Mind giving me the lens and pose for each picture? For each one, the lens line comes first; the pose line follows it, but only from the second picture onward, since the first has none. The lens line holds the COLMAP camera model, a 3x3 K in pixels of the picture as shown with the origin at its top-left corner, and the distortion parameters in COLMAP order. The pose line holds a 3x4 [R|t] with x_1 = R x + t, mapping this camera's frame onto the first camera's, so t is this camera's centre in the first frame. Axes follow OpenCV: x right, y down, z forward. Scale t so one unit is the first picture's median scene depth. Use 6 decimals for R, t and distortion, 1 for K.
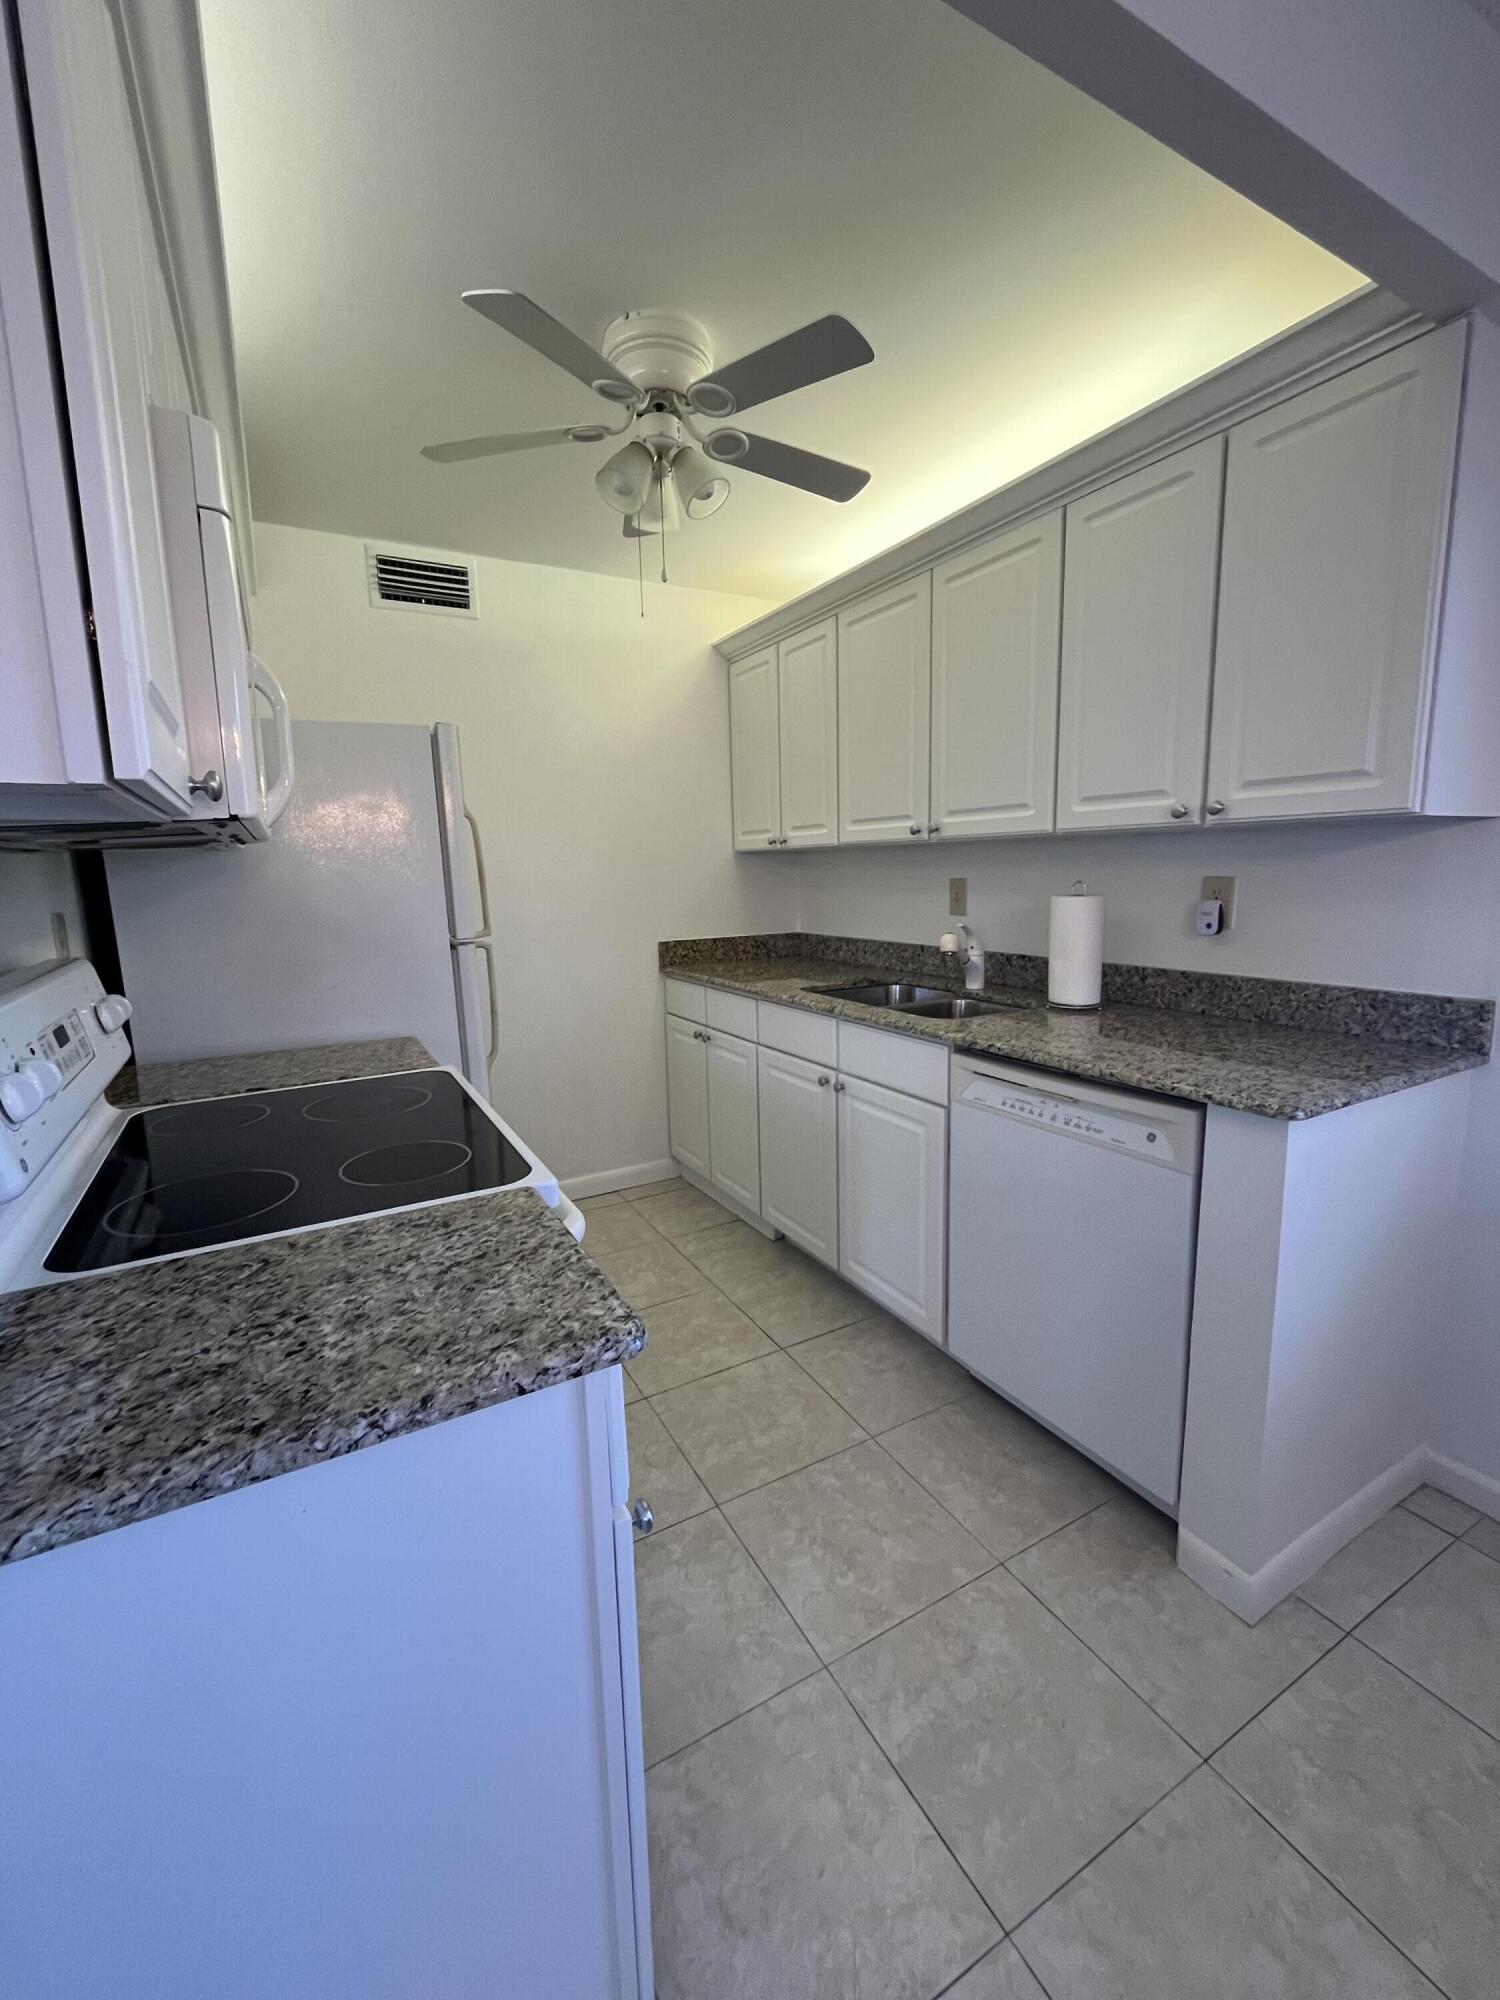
lens RADIAL K [[819.5, 0, 745.6], [0, 819.5, 995.6], [0, 0, 1]] dist [-0.000964, 0.000150]
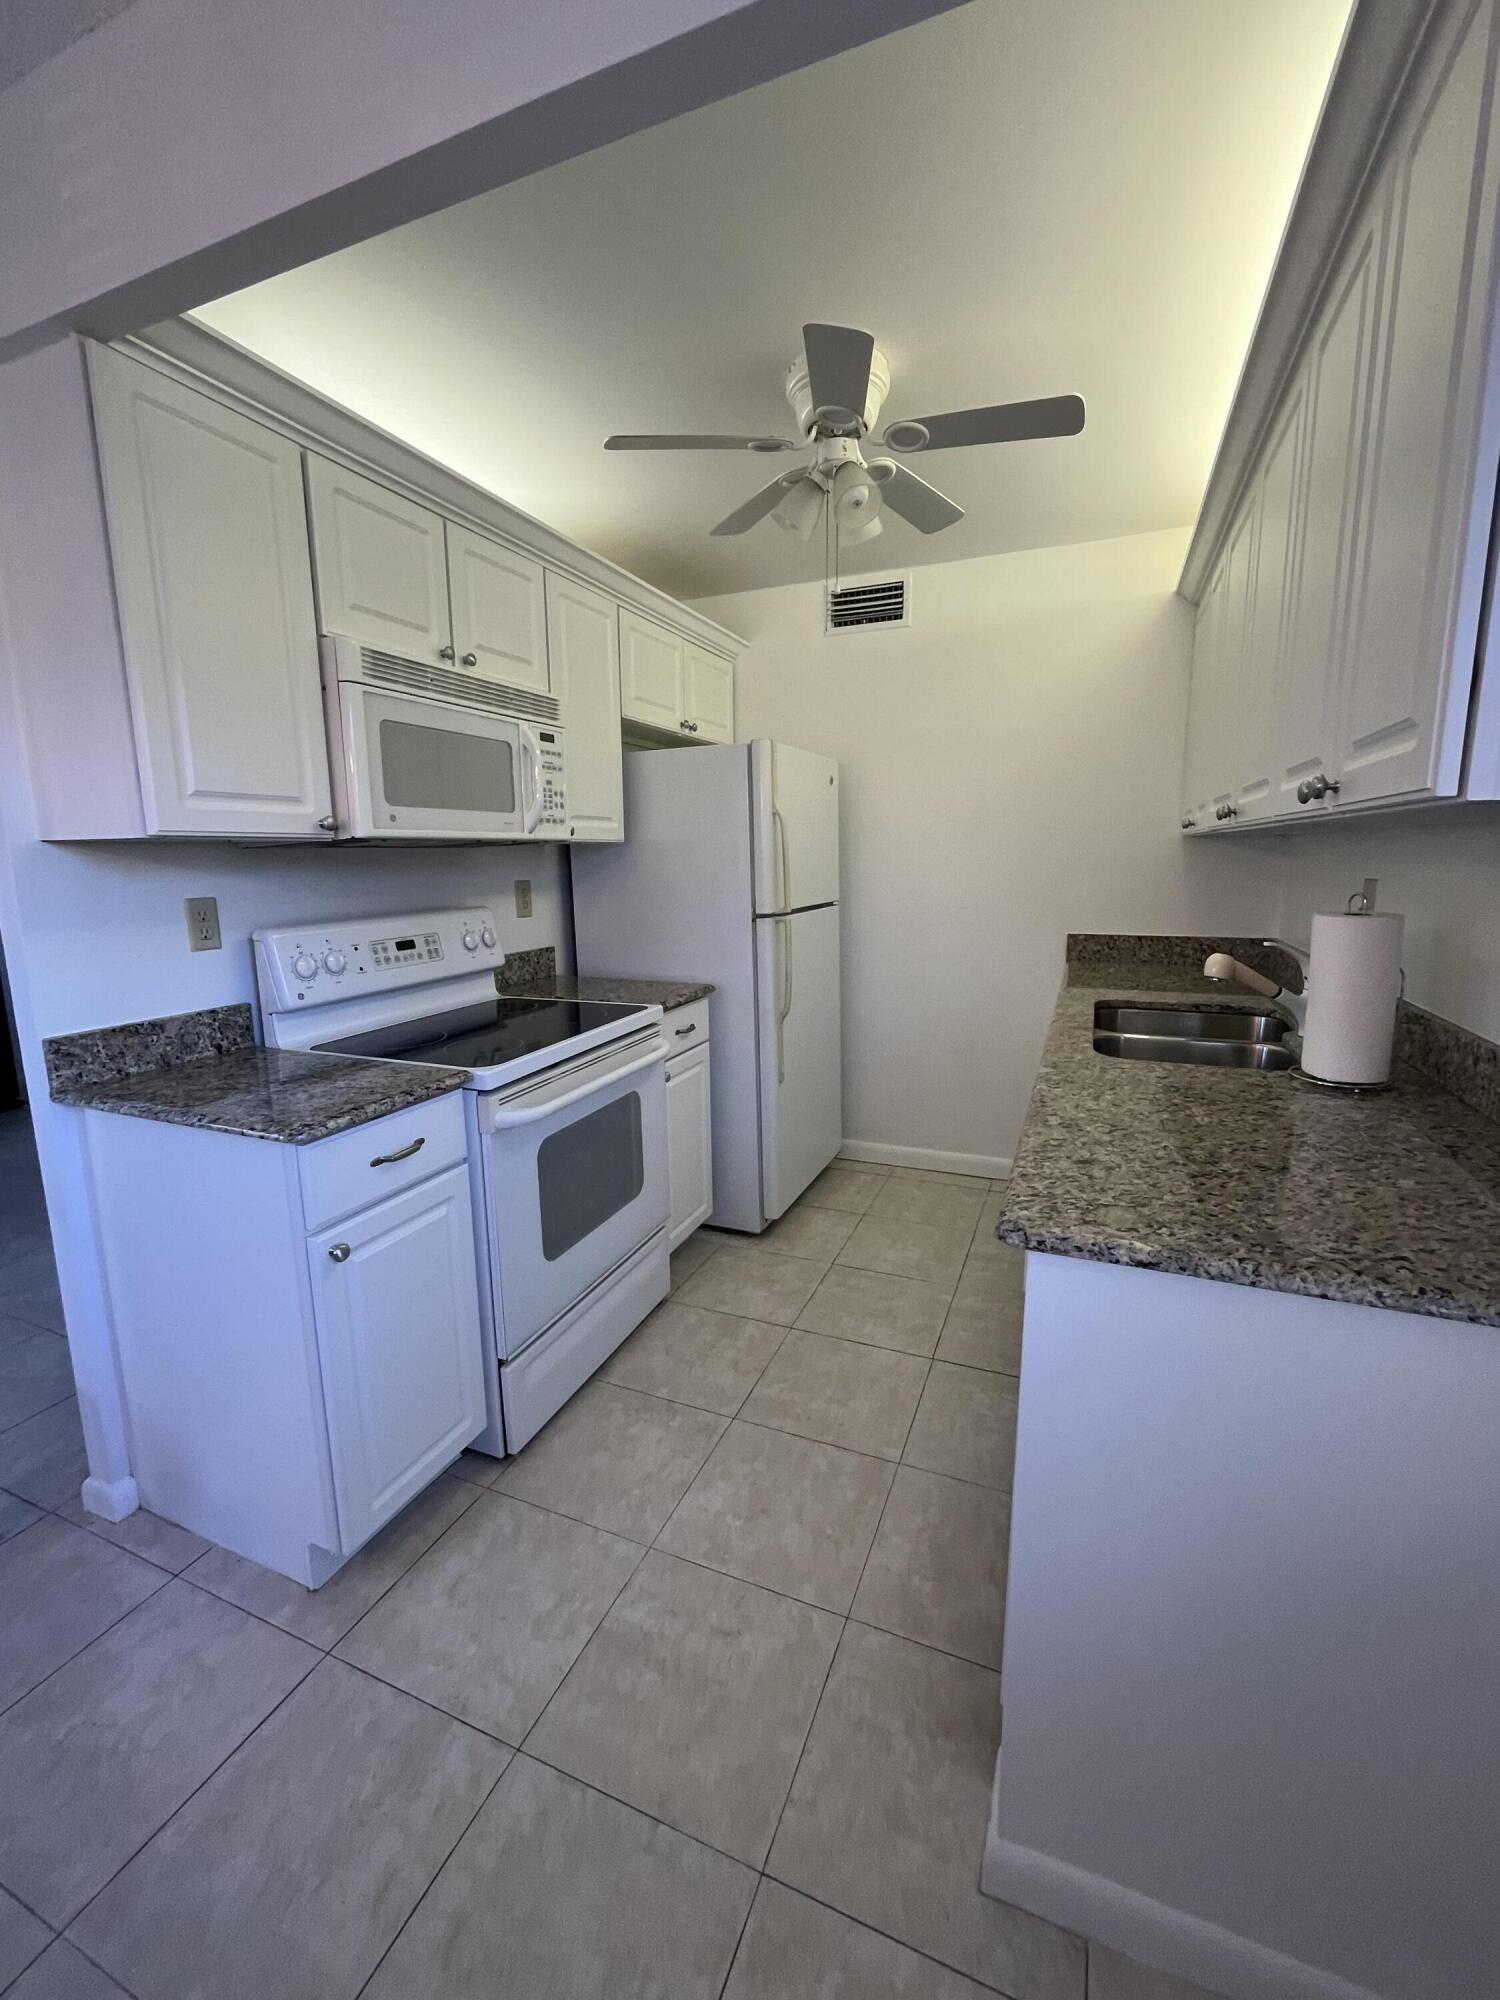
lens RADIAL K [[819.5, 0, 750.9], [0, 819.5, 993.4], [0, 0, 1]] dist [-0.000964, 0.000150]
pose [[0.618056, 0.146971, -0.772274, 0.613519], [-0.122725, 0.988363, 0.089877, -0.058316], [0.776496, 0.039228, 0.628900, 0.212246]]
